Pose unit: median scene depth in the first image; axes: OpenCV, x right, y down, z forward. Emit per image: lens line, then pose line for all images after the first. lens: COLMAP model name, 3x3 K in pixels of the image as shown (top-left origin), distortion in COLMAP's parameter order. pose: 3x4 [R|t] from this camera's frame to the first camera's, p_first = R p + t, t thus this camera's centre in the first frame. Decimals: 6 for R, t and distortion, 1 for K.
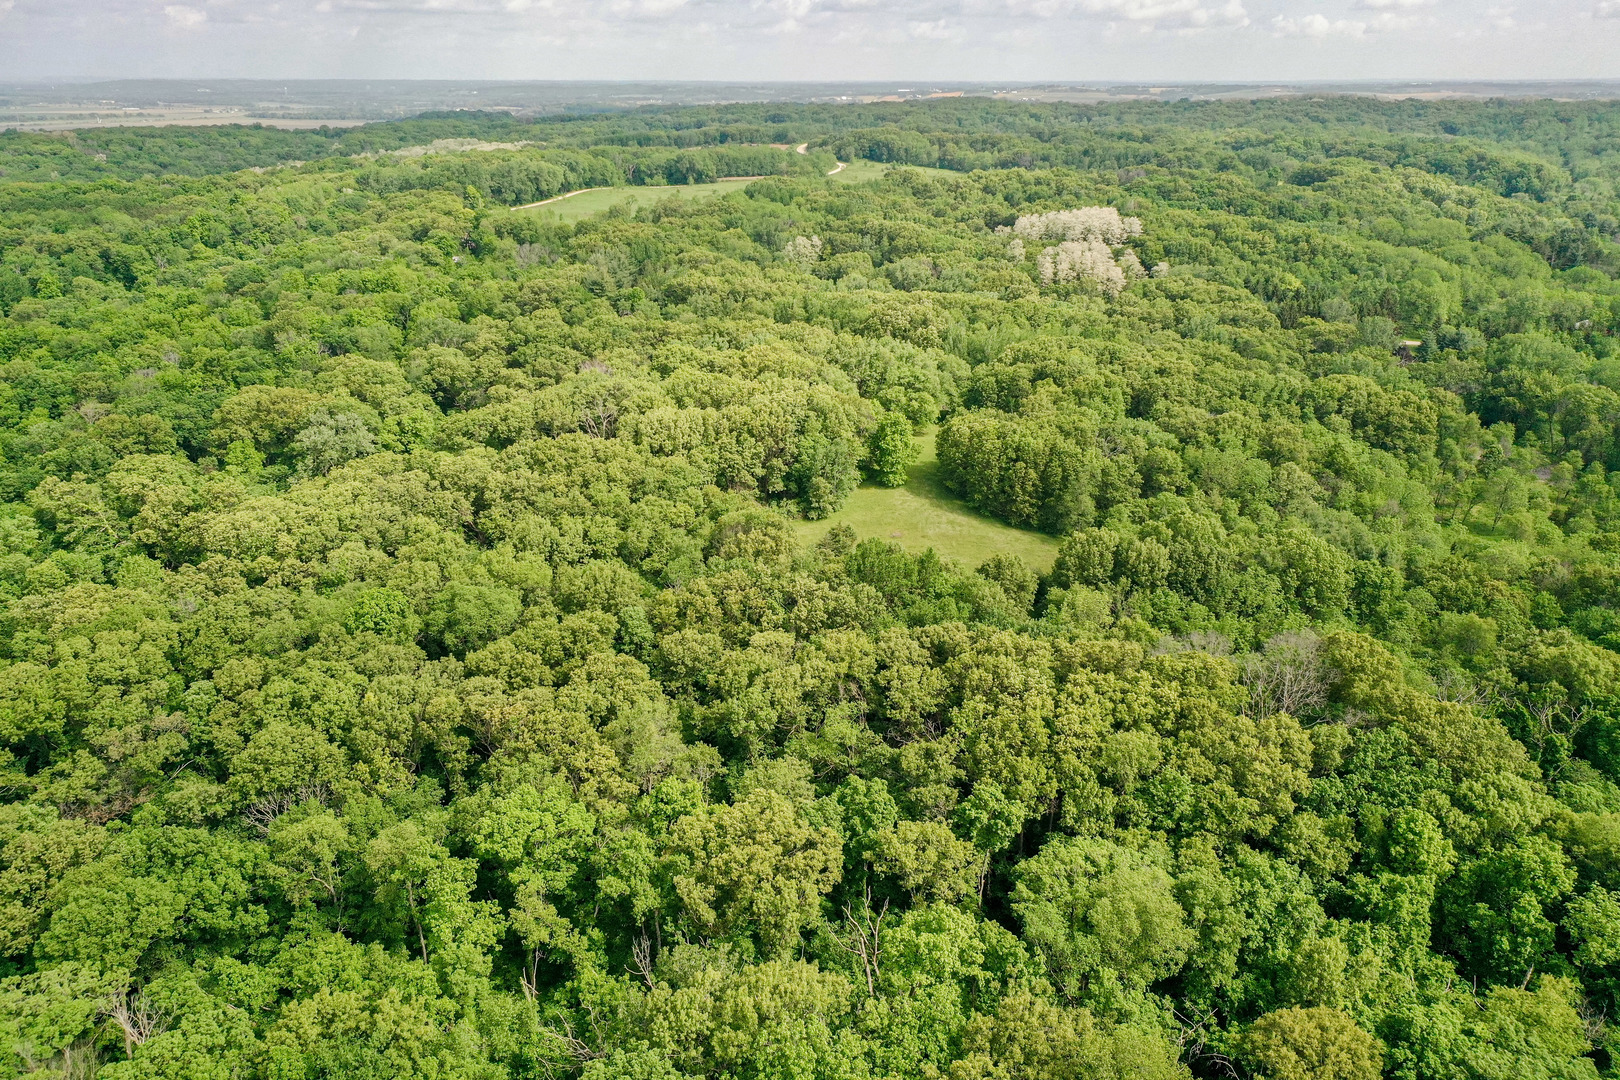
lens RADIAL K [[1282.2, 0, 807.7], [0, 1282.2, 542.4], [0, 0, 1]] dist [0.005468, 0.012525]
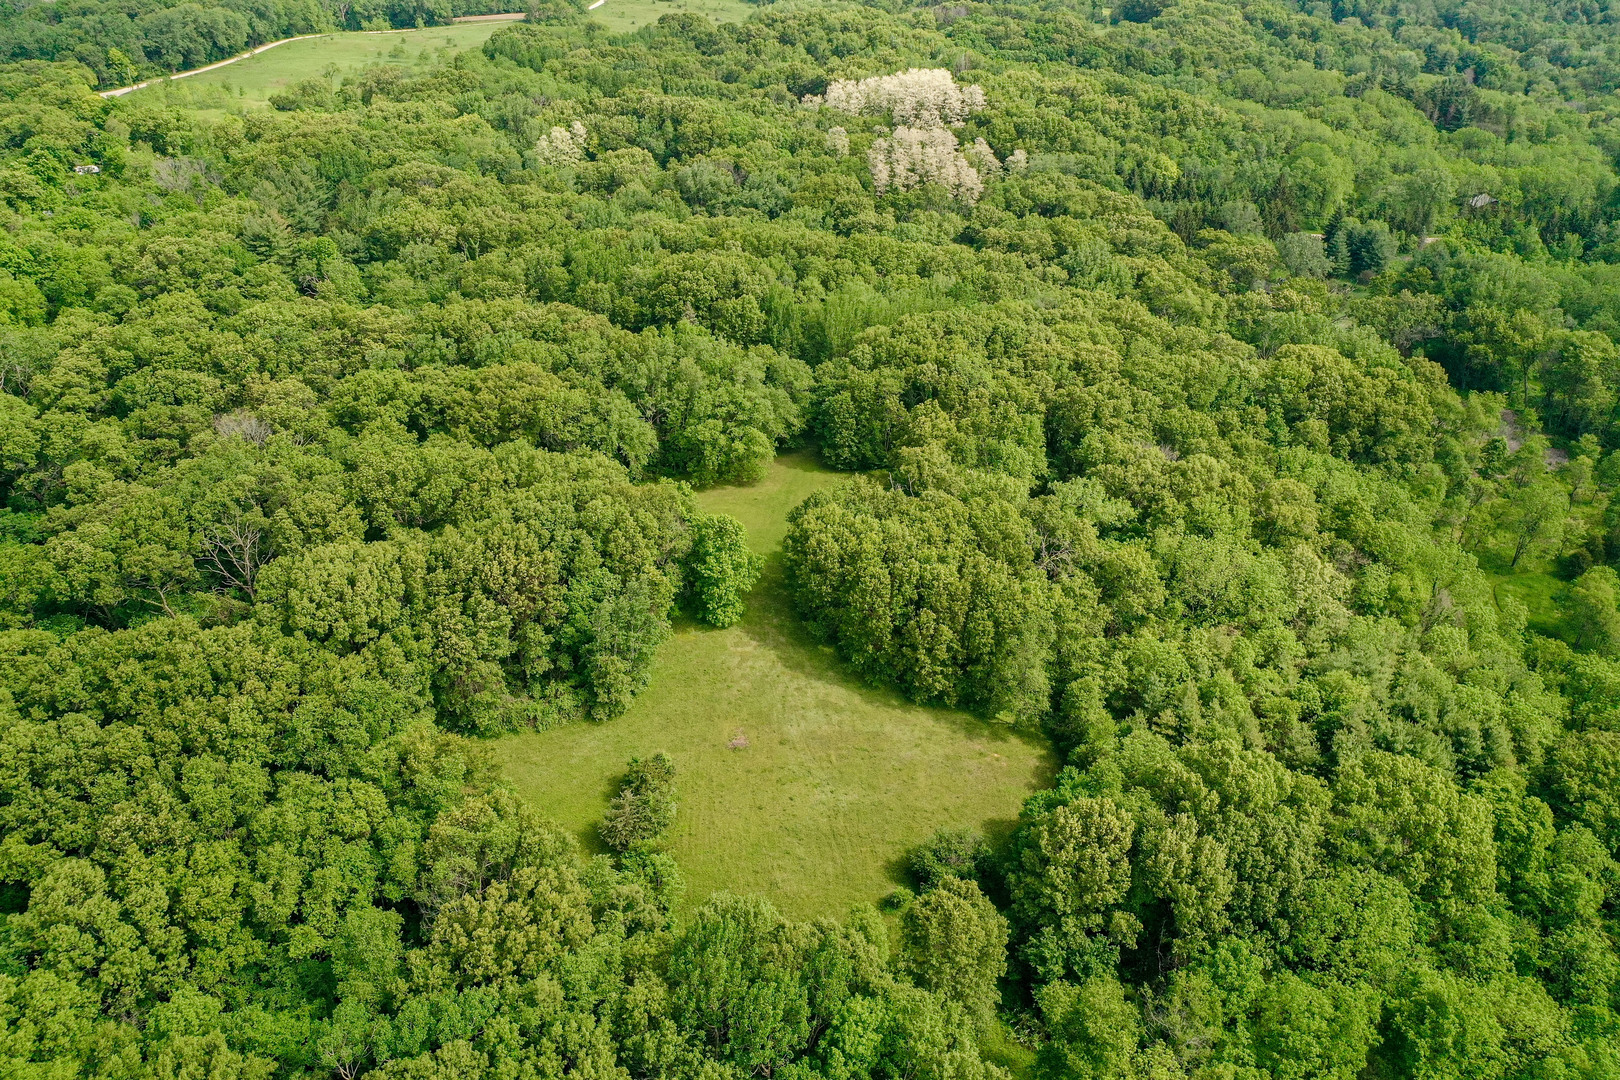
lens RADIAL K [[1282.2, 0, 812.8], [0, 1282.2, 538.1], [0, 0, 1]] dist [0.005468, 0.012525]
pose [[0.985207, -0.082769, 0.150057, 0.011991], [0.062158, 0.988592, 0.137196, -0.115921], [-0.159700, -0.125839, 0.979112, 0.247019]]
